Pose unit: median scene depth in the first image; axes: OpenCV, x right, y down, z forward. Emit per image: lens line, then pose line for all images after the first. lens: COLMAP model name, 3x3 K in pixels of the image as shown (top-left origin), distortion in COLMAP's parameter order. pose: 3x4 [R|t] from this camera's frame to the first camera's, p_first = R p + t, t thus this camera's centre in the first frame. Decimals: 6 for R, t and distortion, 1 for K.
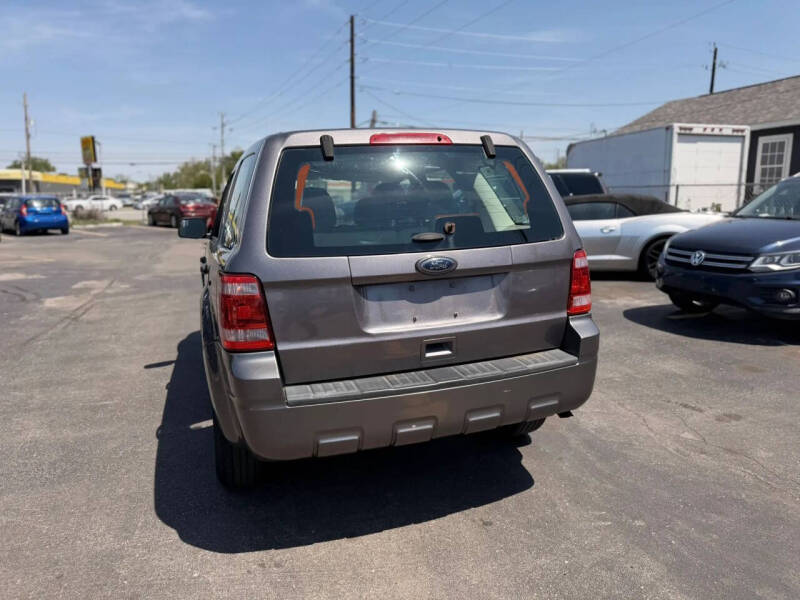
lens RADIAL K [[566.9, 0, 400.1], [0, 566.9, 291.9], [0, 0, 1]] dist [0.034195, -0.045119]
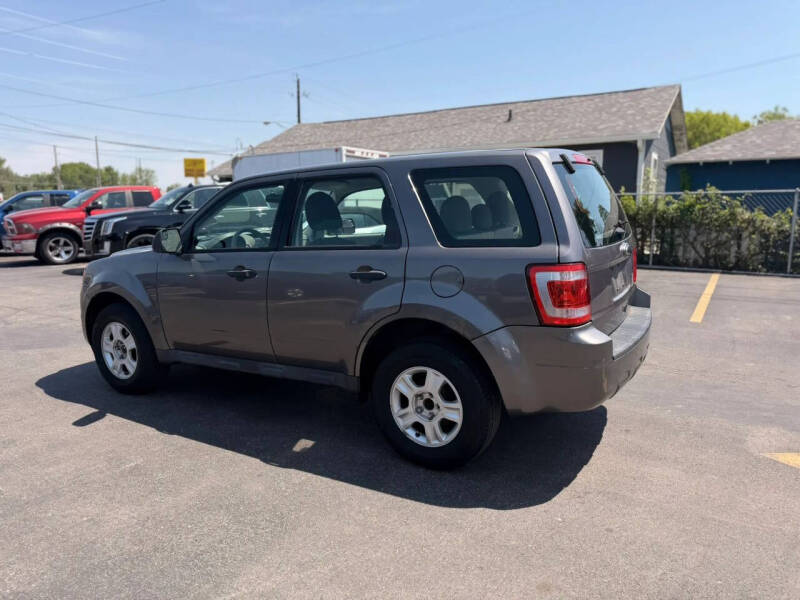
lens RADIAL K [[566.9, 0, 399.1], [0, 566.9, 299.3], [0, 0, 1]] dist [0.034195, -0.045119]
pose [[0.764429, -0.101197, 0.636716, -0.796574], [0.107345, 0.993797, 0.029073, -0.016985], [-0.635709, 0.046124, 0.770550, 0.168760]]
